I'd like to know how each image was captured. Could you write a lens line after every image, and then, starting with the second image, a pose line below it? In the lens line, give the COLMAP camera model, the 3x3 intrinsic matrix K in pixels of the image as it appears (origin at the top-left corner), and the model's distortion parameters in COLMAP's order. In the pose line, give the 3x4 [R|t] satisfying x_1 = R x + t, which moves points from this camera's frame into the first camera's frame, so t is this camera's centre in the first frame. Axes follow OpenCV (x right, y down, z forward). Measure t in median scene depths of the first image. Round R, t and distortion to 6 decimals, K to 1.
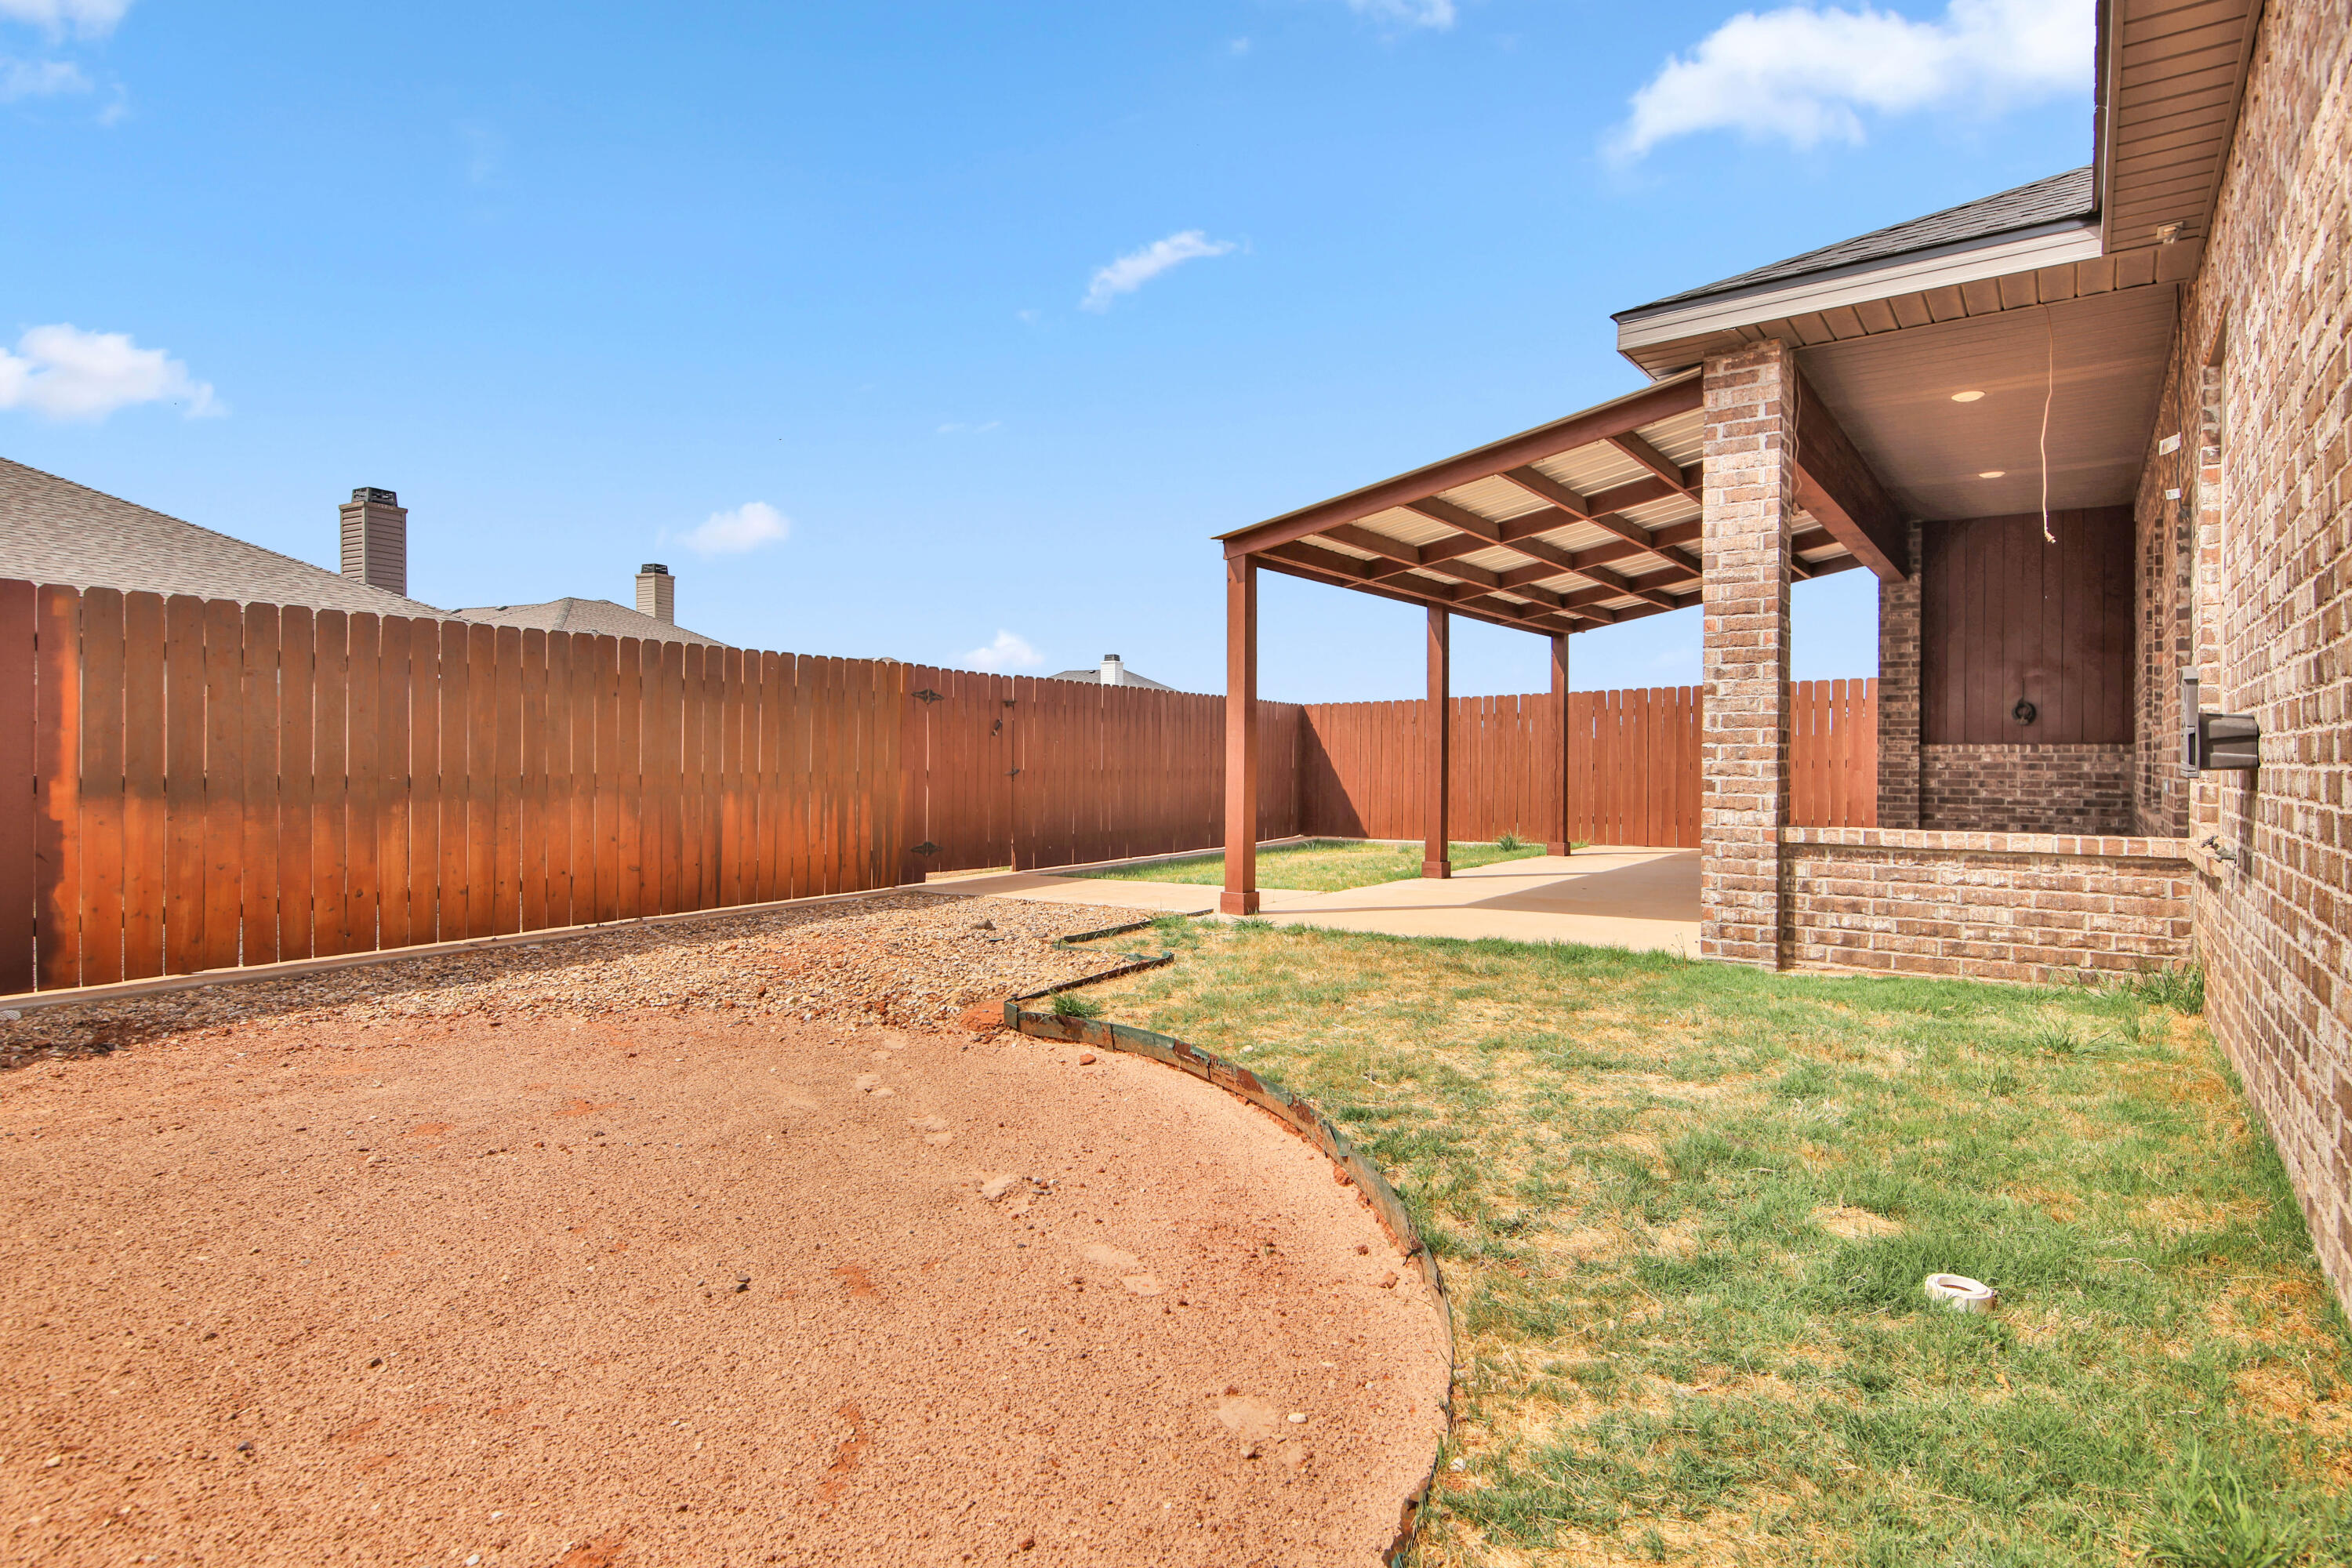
lens RADIAL K [[1166.1, 0, 1134.5], [0, 1166.1, 779.8], [0, 0, 1]] dist [-0.001133, -0.000335]
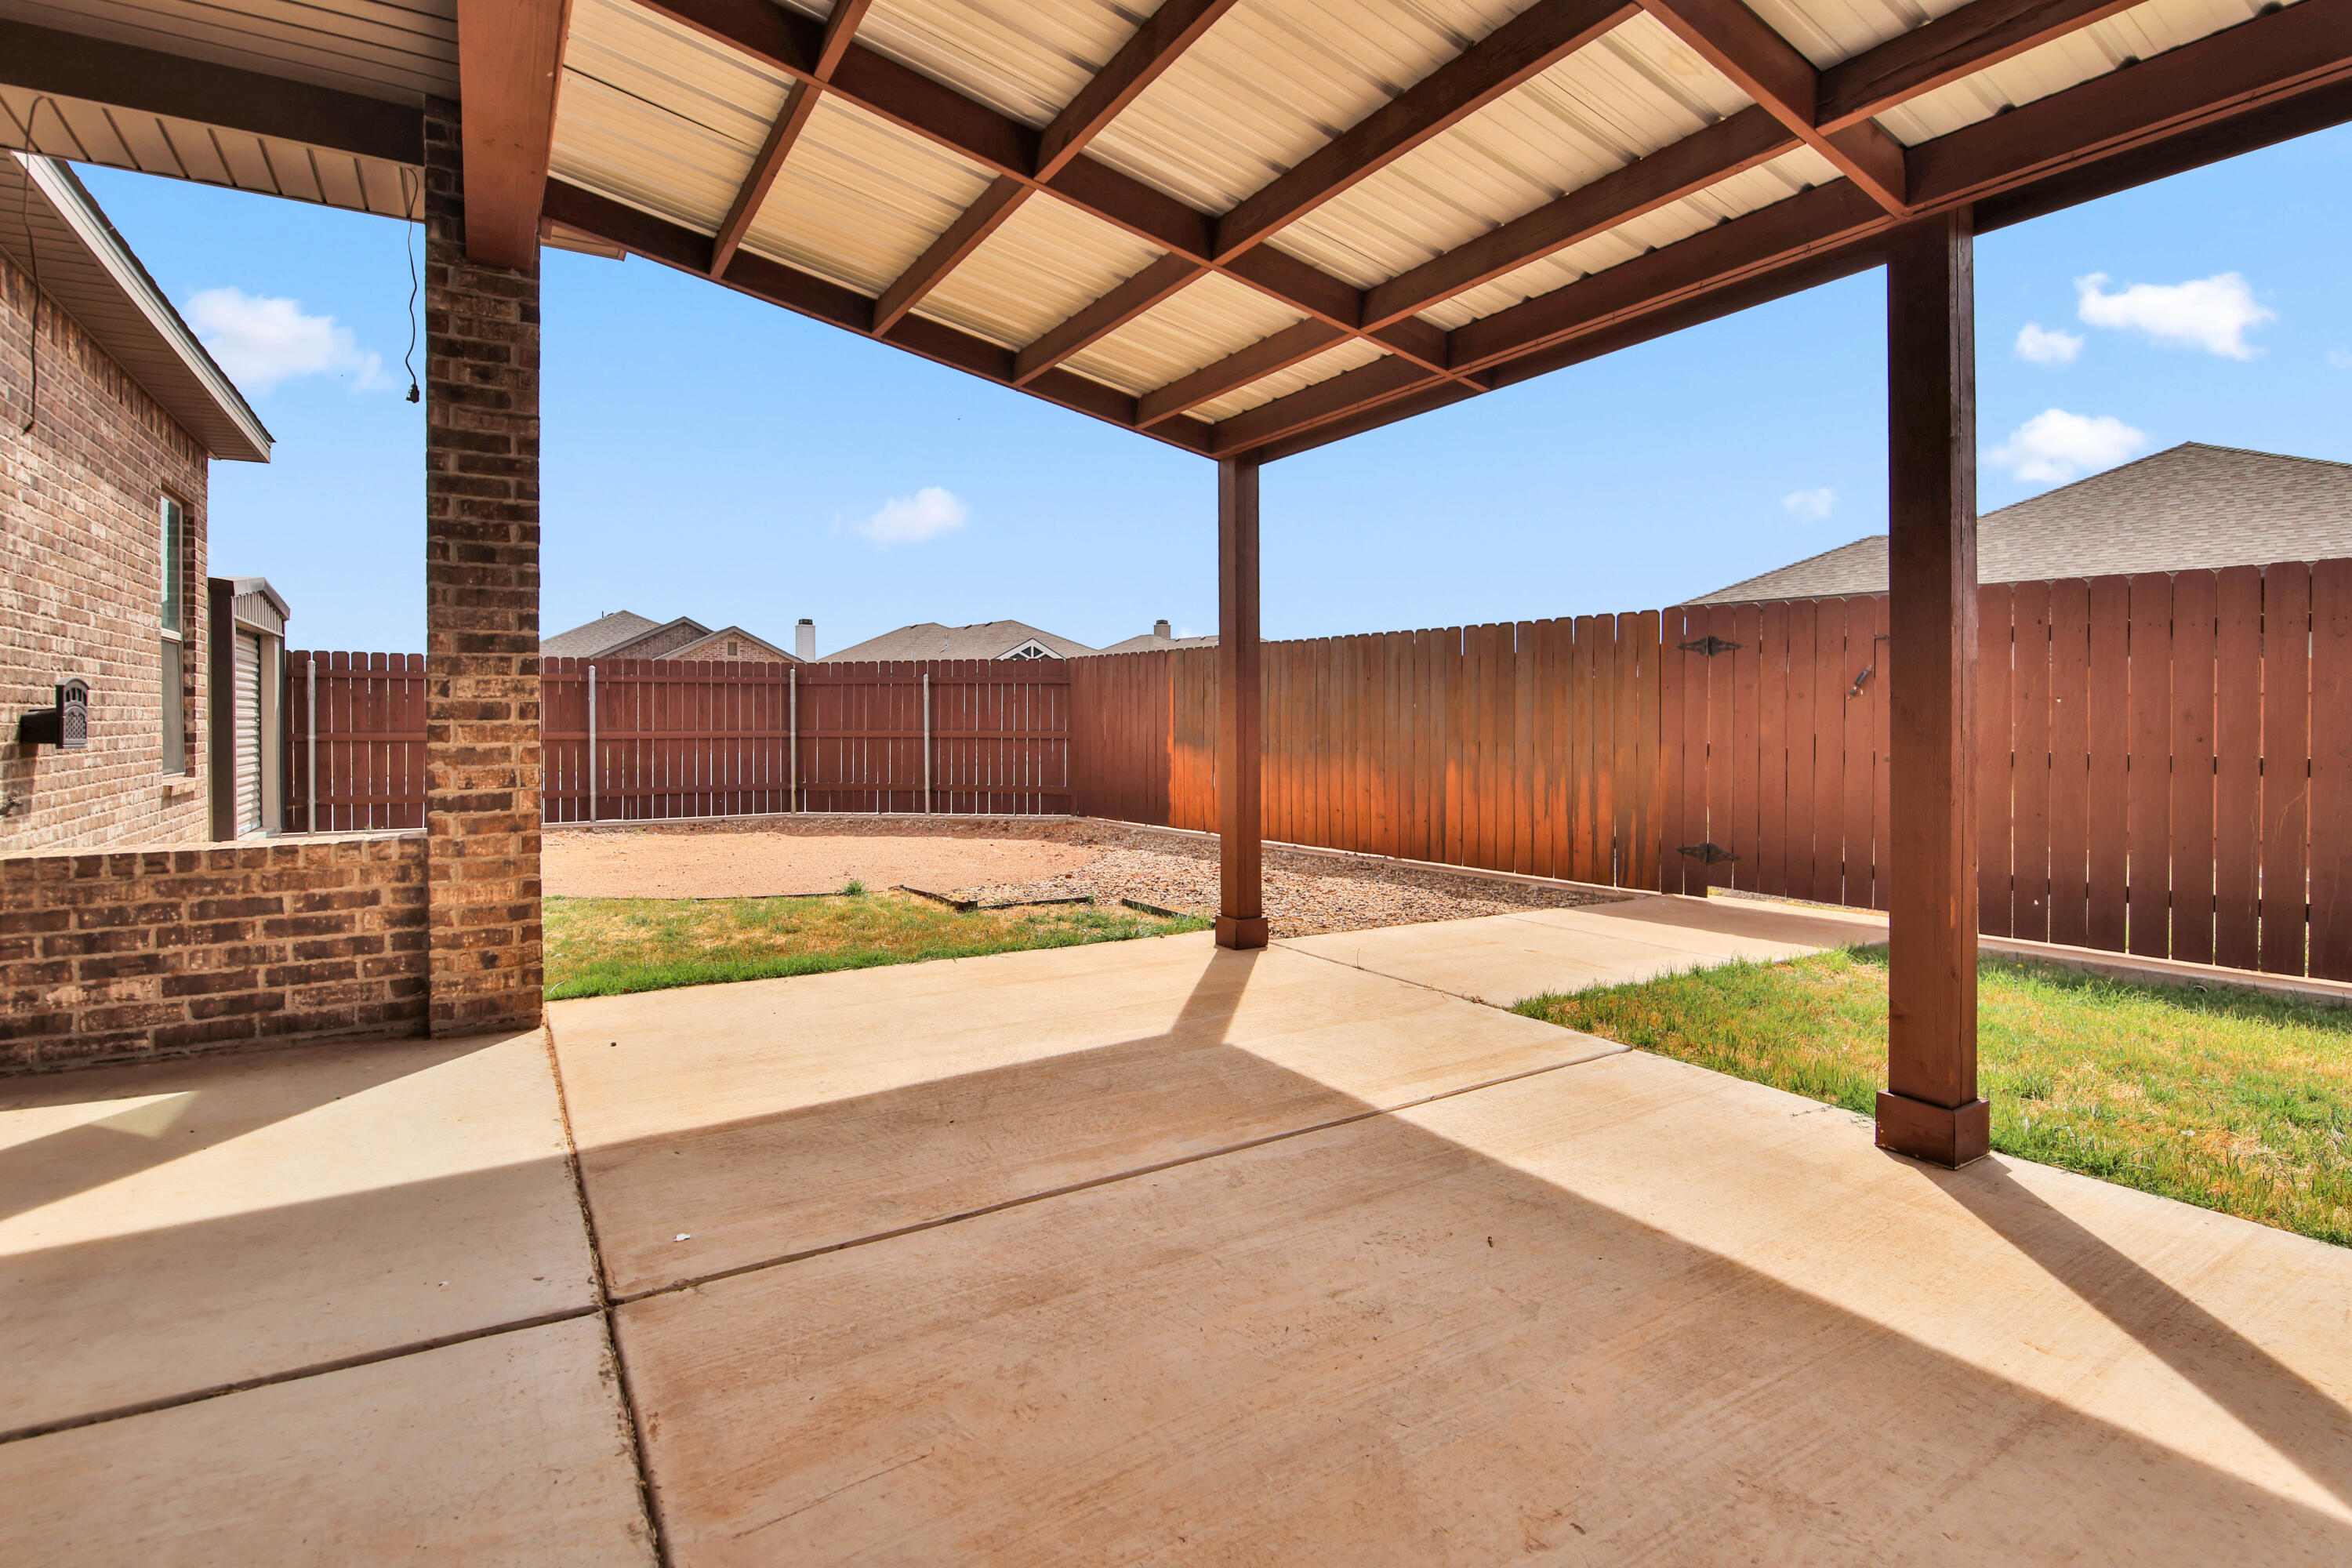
lens RADIAL K [[1135.3, 0, 1175.7], [0, 1135.3, 729.1], [0, 0, 1]] dist [0.001626, -0.012590]
pose [[-0.330129, -0.002539, -0.943932, 0.682962], [-0.028086, 0.999580, 0.007134, -0.016764], [0.943518, 0.028867, -0.330062, 1.024017]]
